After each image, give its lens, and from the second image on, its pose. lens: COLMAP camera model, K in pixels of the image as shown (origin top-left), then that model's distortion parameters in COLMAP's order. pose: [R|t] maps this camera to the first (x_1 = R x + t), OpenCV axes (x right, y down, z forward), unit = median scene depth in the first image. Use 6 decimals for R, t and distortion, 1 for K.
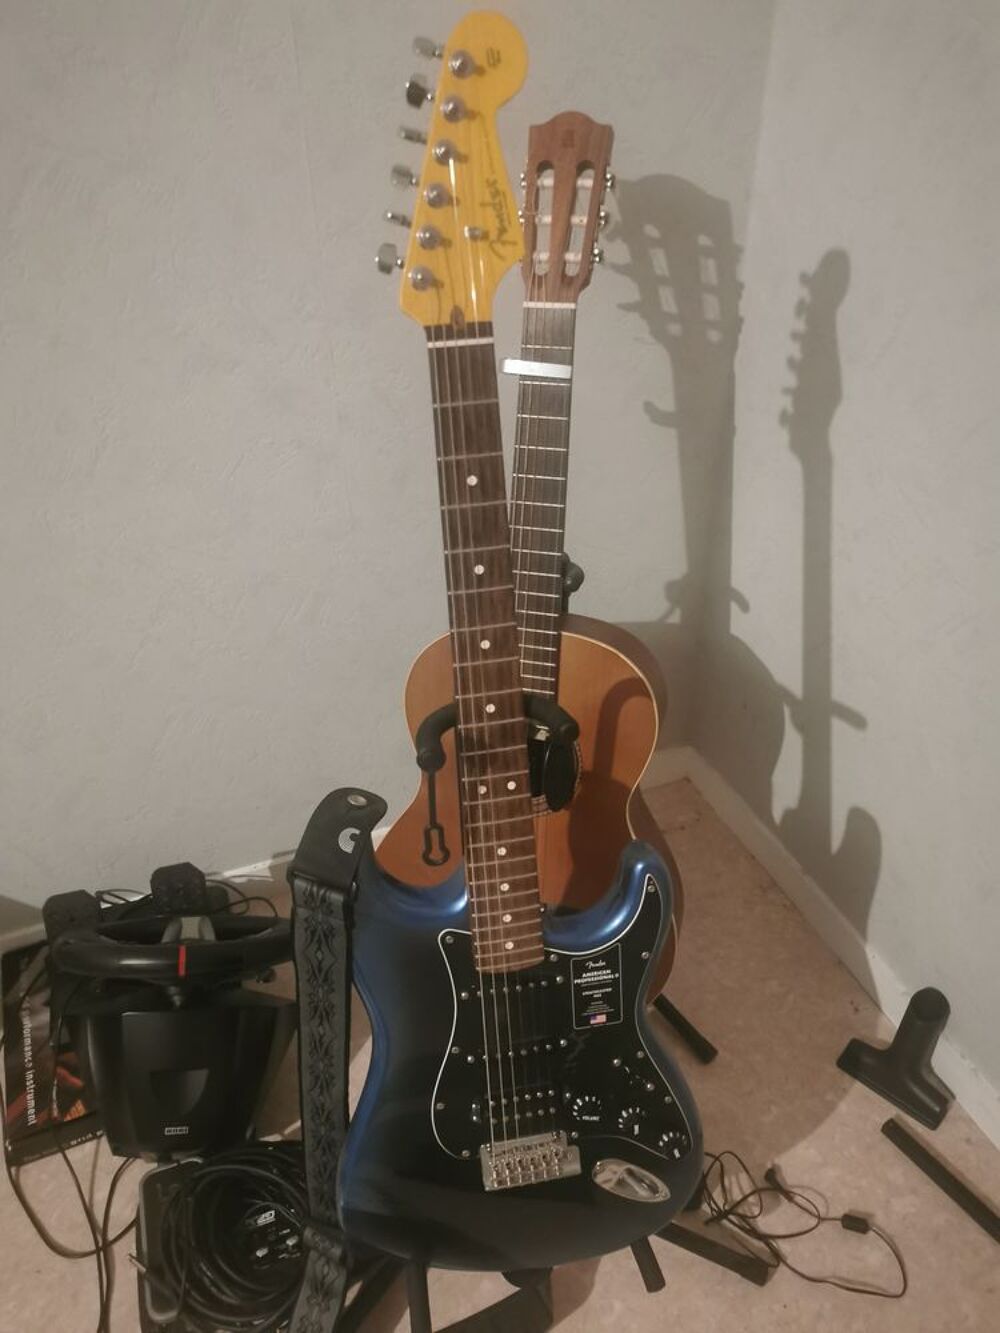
lens RADIAL K [[1056.6, 0, 505.5], [0, 1056.6, 665.0], [0, 0, 1]] dist [0.039412, -0.025871]
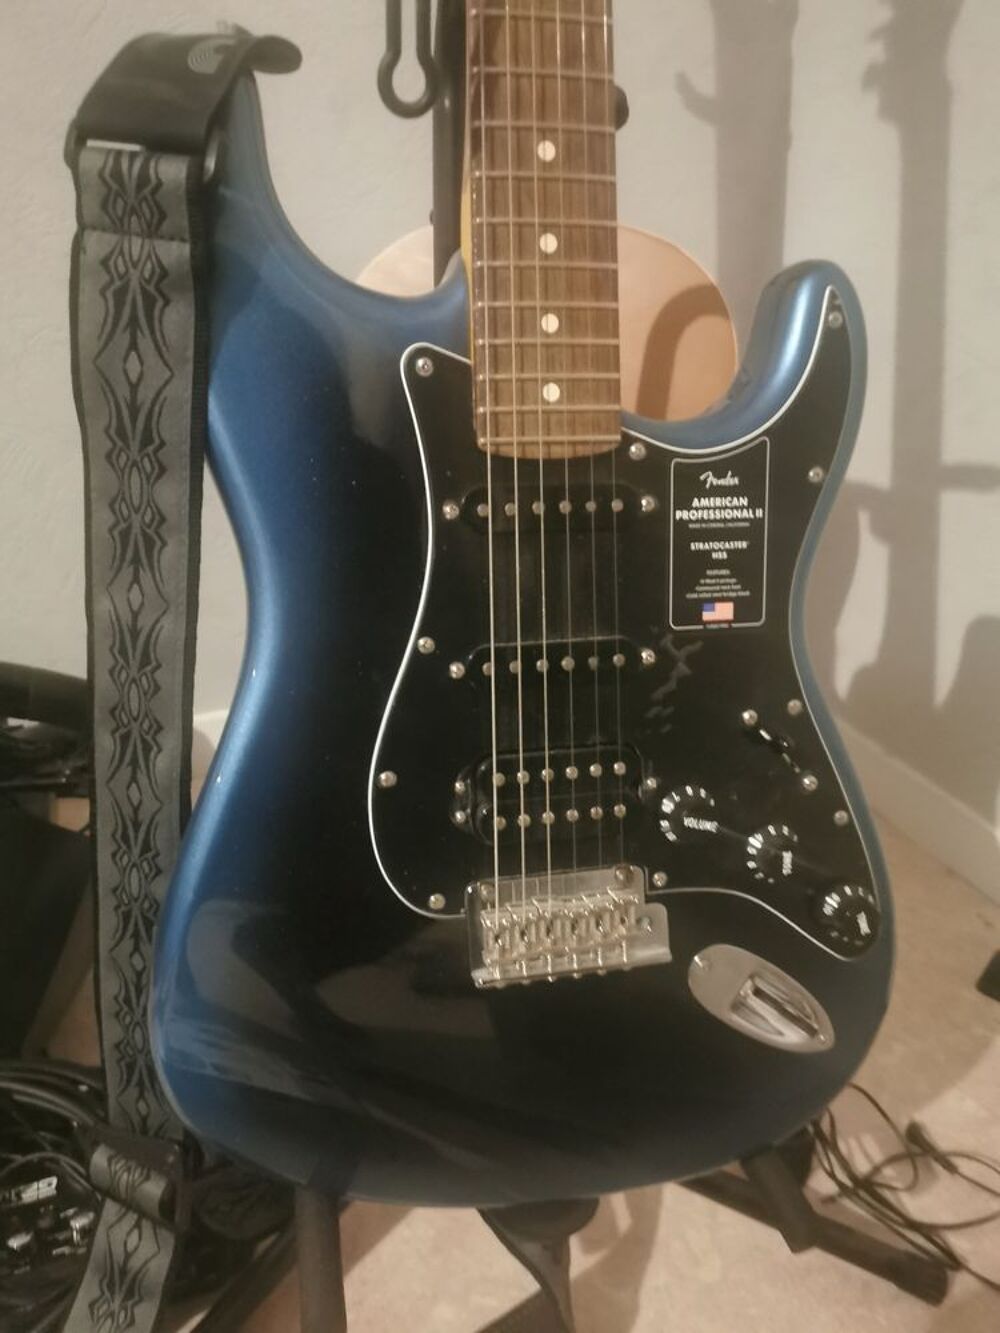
lens RADIAL K [[1056.6, 0, 507.3], [0, 1056.6, 678.5], [0, 0, 1]] dist [0.039412, -0.025871]
pose [[0.996975, 0.028587, 0.072279, -0.043224], [-0.017573, 0.988731, -0.148668, 0.430180], [-0.075714, 0.146949, 0.986242, 0.519745]]
